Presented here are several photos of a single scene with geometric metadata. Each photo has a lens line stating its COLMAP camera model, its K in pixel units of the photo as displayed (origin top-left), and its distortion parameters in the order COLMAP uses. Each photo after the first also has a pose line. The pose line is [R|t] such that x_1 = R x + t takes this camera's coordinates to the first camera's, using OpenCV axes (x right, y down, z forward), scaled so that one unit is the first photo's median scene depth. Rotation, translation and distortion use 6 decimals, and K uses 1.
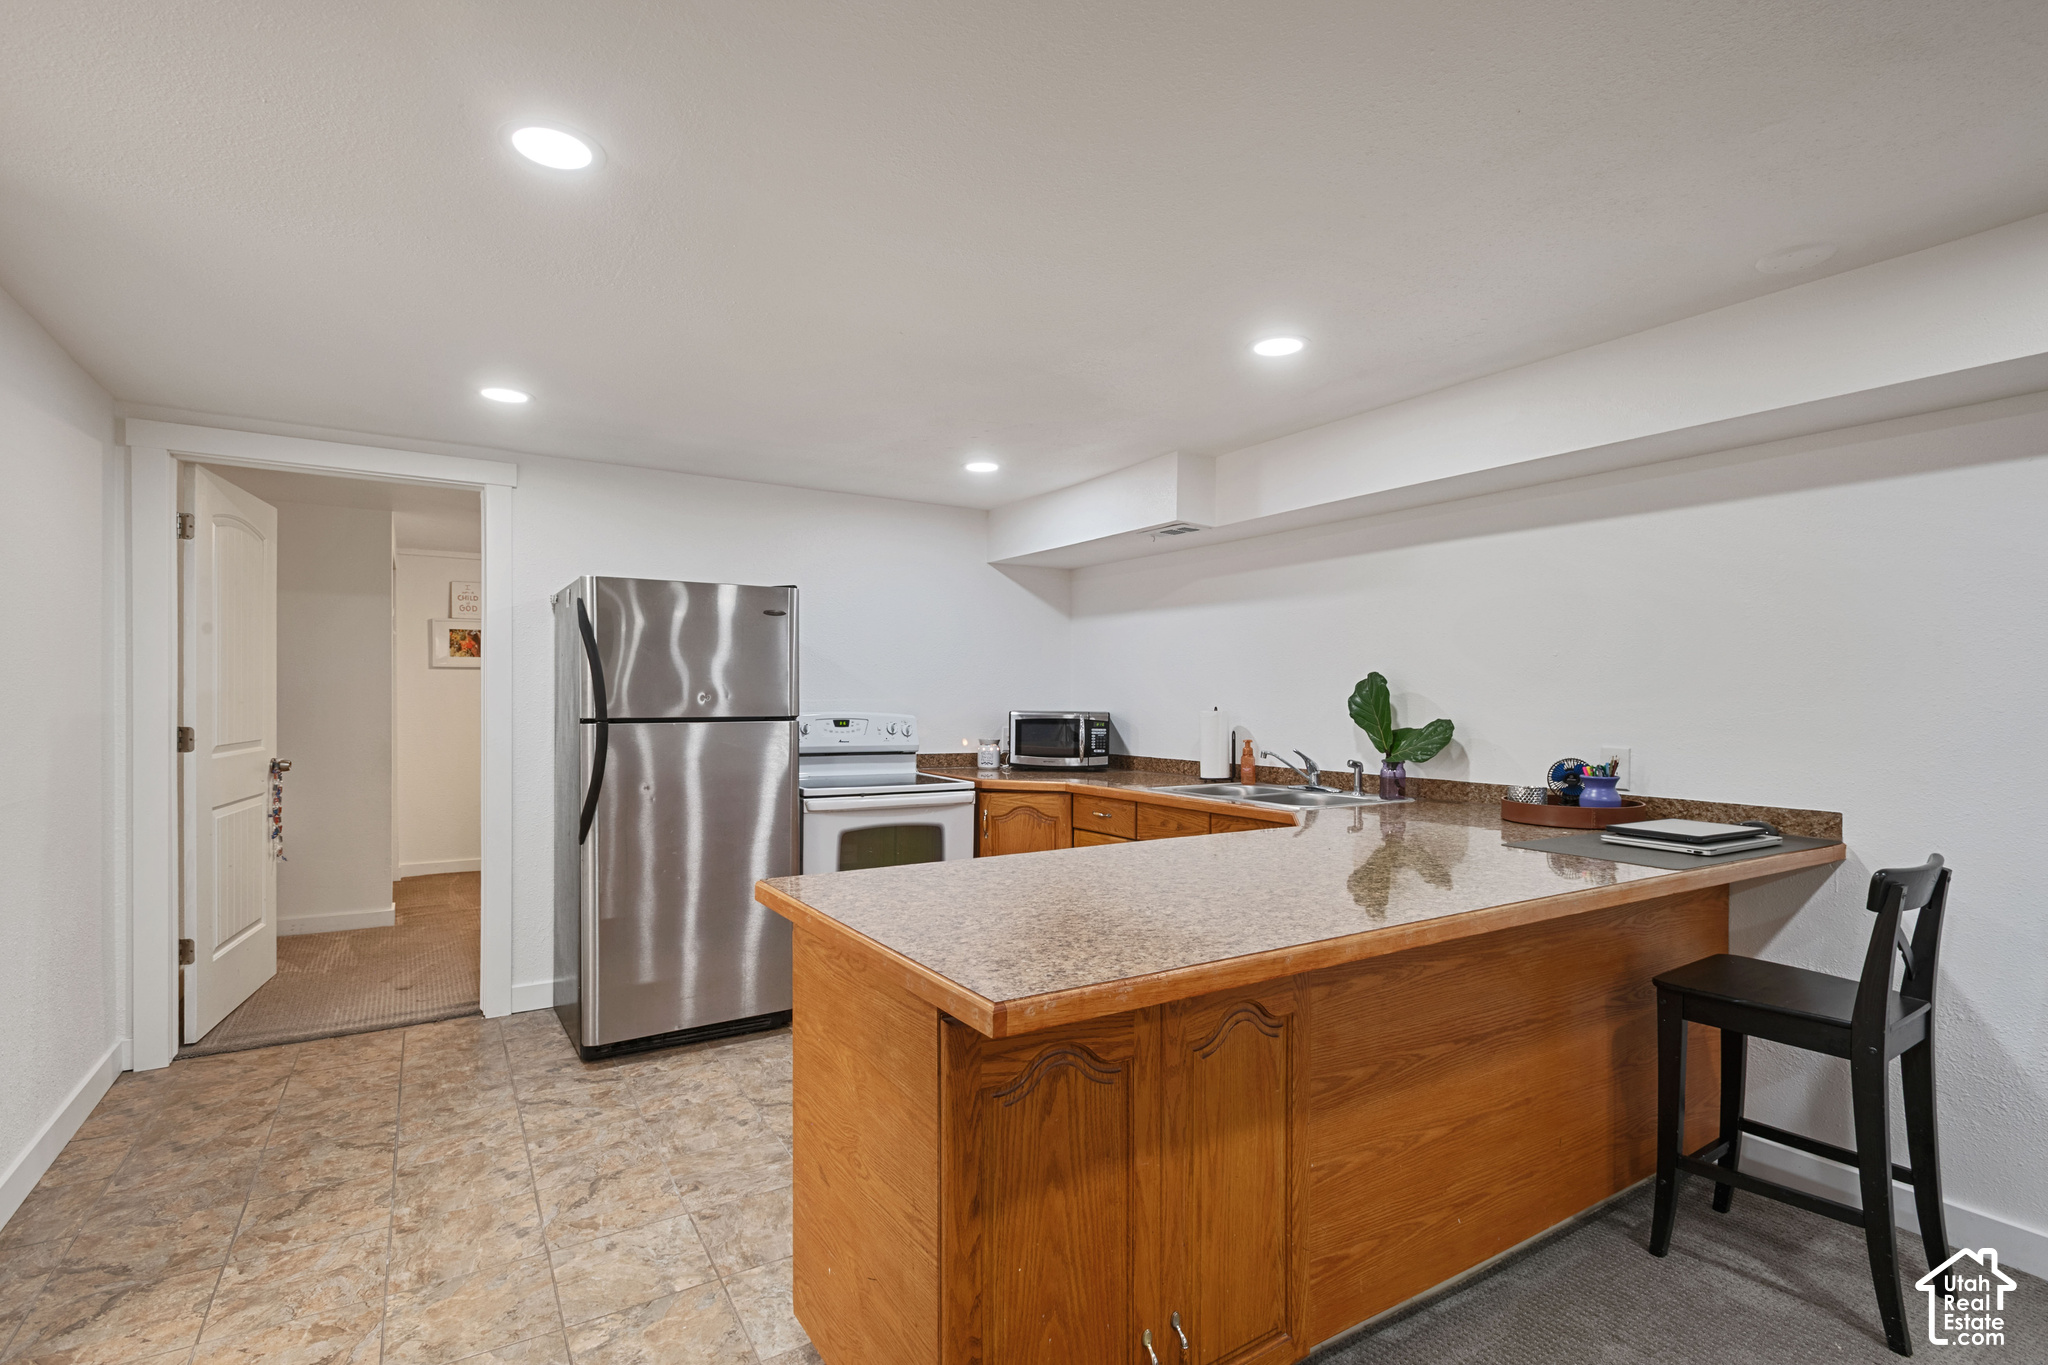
lens RADIAL K [[984.4, 0, 1024.7], [0, 984.4, 703.8], [0, 0, 1]] dist [0.008459, 0.002460]
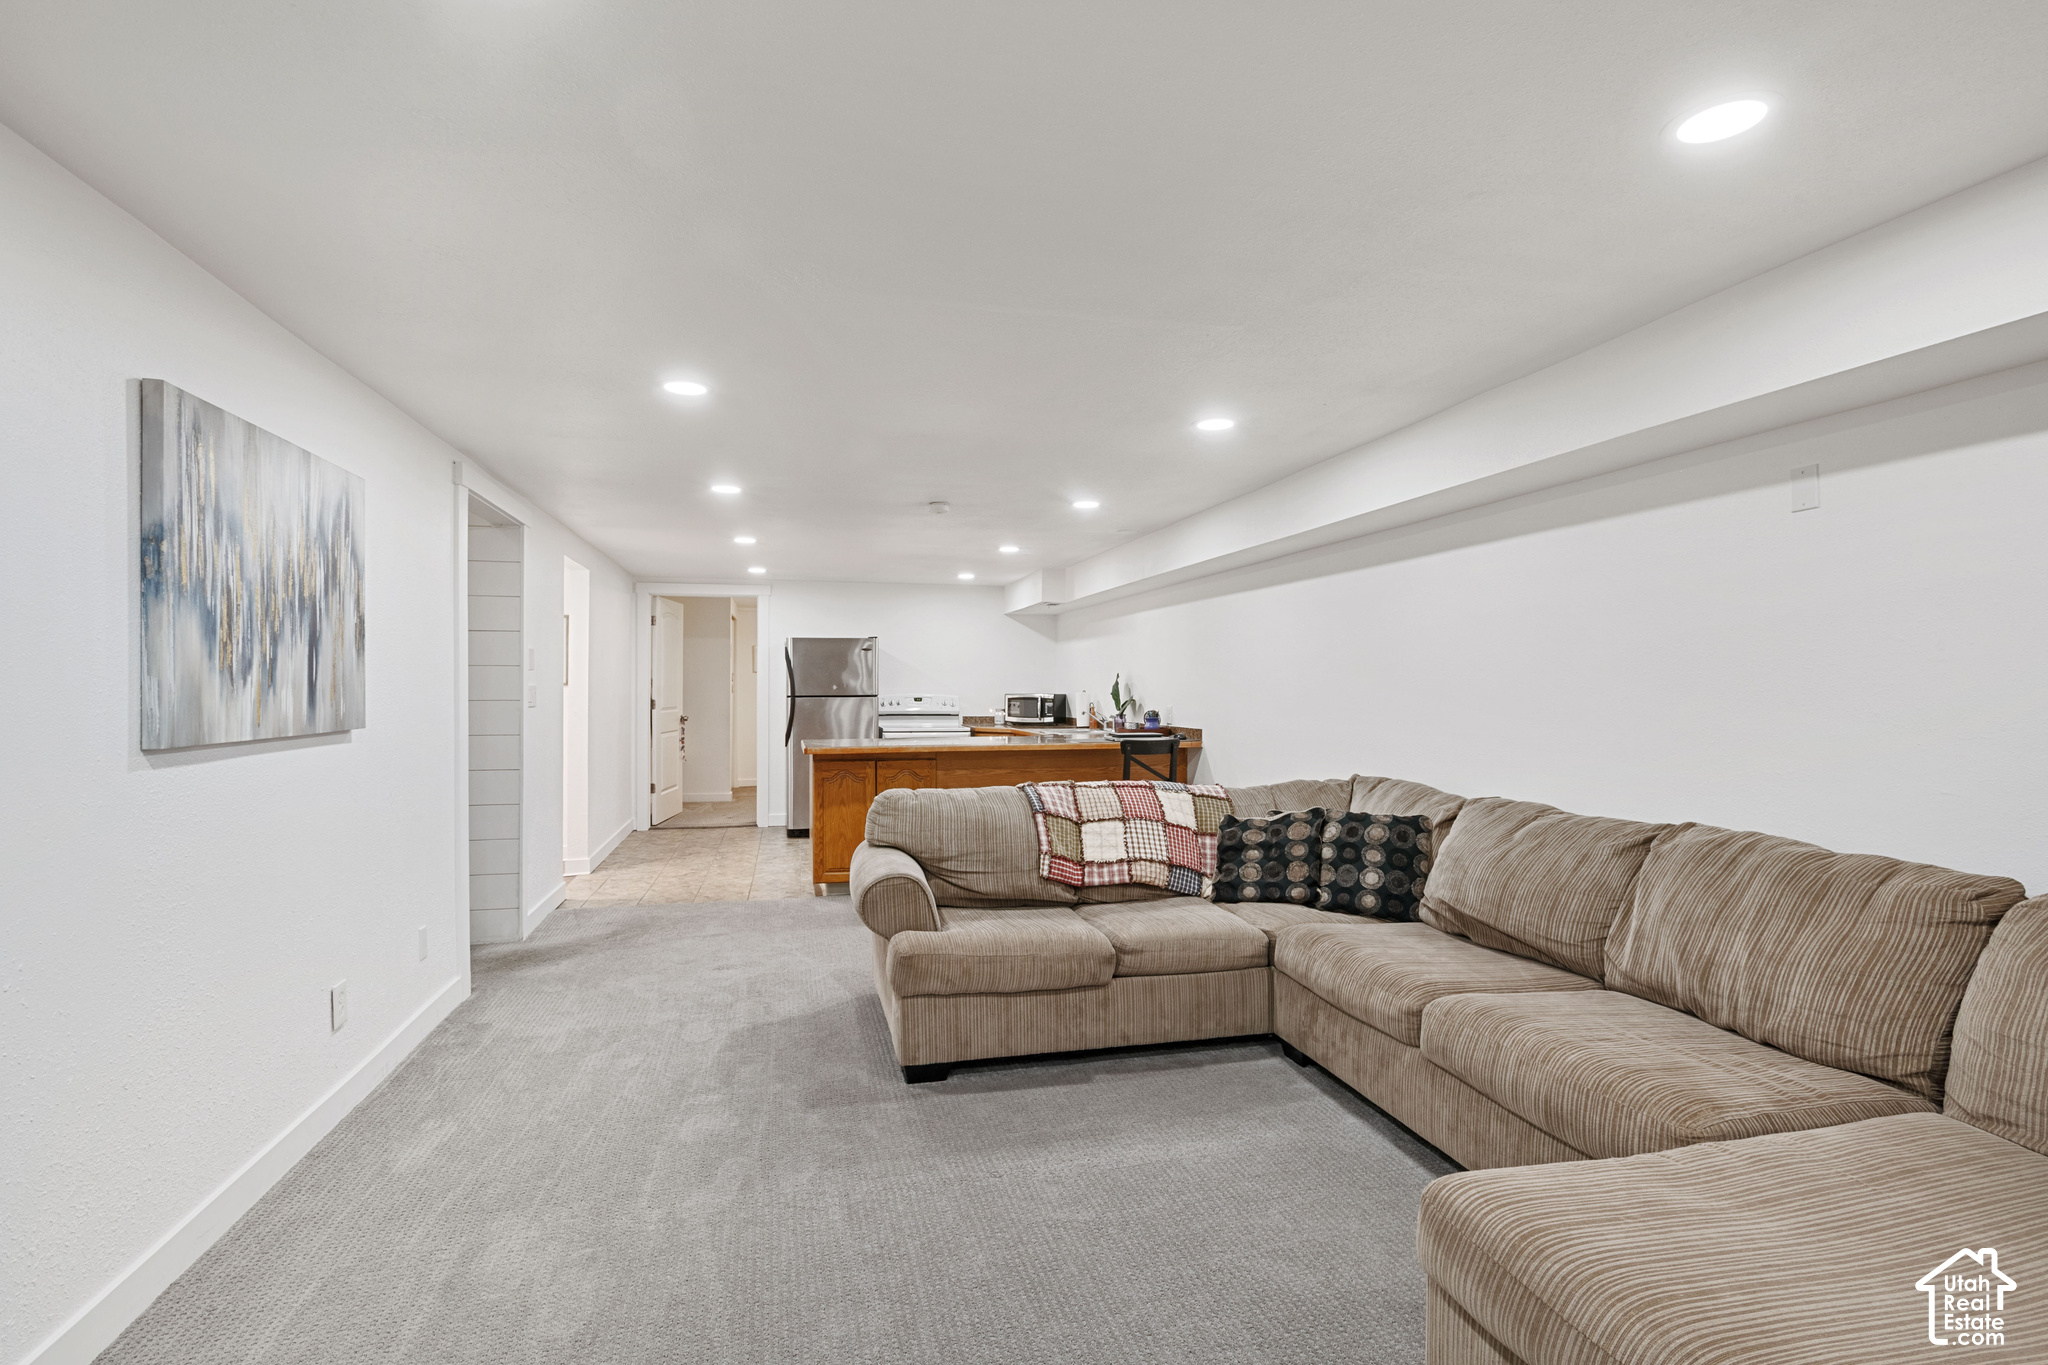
lens RADIAL K [[984.4, 0, 1026.5], [0, 984.4, 676.5], [0, 0, 1]] dist [0.008459, 0.002460]
pose [[0.952023, -0.006931, -0.305949, 0.677385], [0.001334, 0.999828, -0.018498, 0.010378], [0.306025, 0.017202, 0.951868, -0.898667]]
